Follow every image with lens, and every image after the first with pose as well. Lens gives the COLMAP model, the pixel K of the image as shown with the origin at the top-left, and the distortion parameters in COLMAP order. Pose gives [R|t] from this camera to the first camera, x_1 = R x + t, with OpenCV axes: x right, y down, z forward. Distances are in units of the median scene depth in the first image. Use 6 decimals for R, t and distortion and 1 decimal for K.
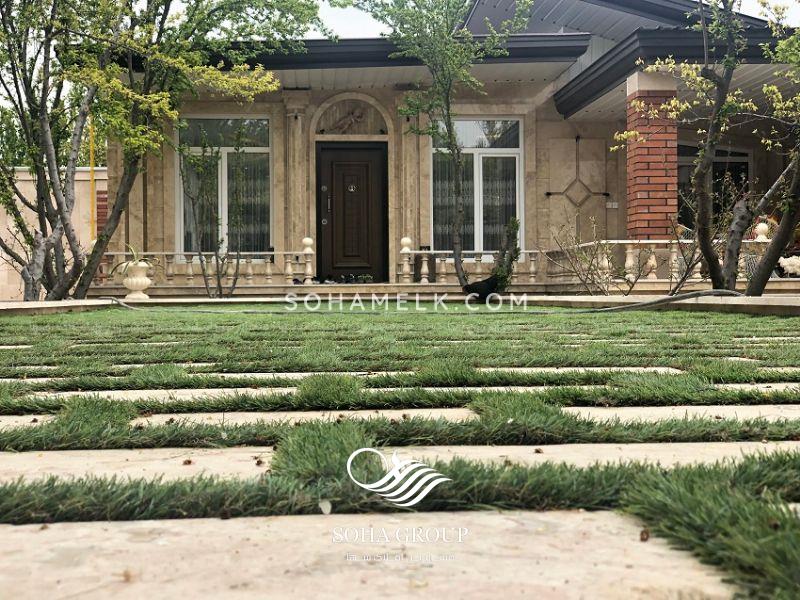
lens RADIAL K [[1266.3, 0, 400.0], [0, 1266.3, 300.0], [0, 0, 1]] dist [-0.397013, 4.360122]
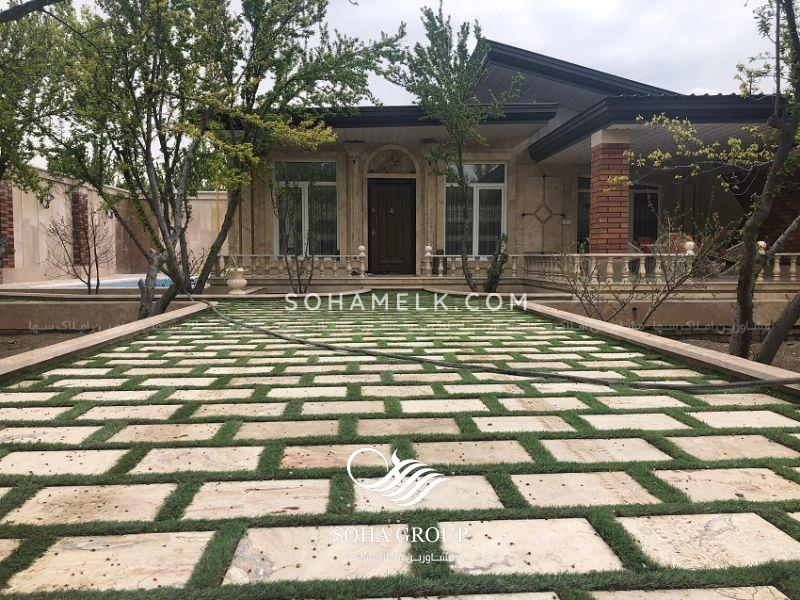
lens RADIAL K [[654.1, 0, 403.7], [0, 654.1, 299.7], [0, 0, 1]] dist [0.061531, -0.098888]
pose [[0.999848, 0.007839, -0.015563, -0.011221], [-0.006786, 0.997756, 0.066609, -0.036067], [0.016050, -0.066494, 0.997658, 0.225877]]
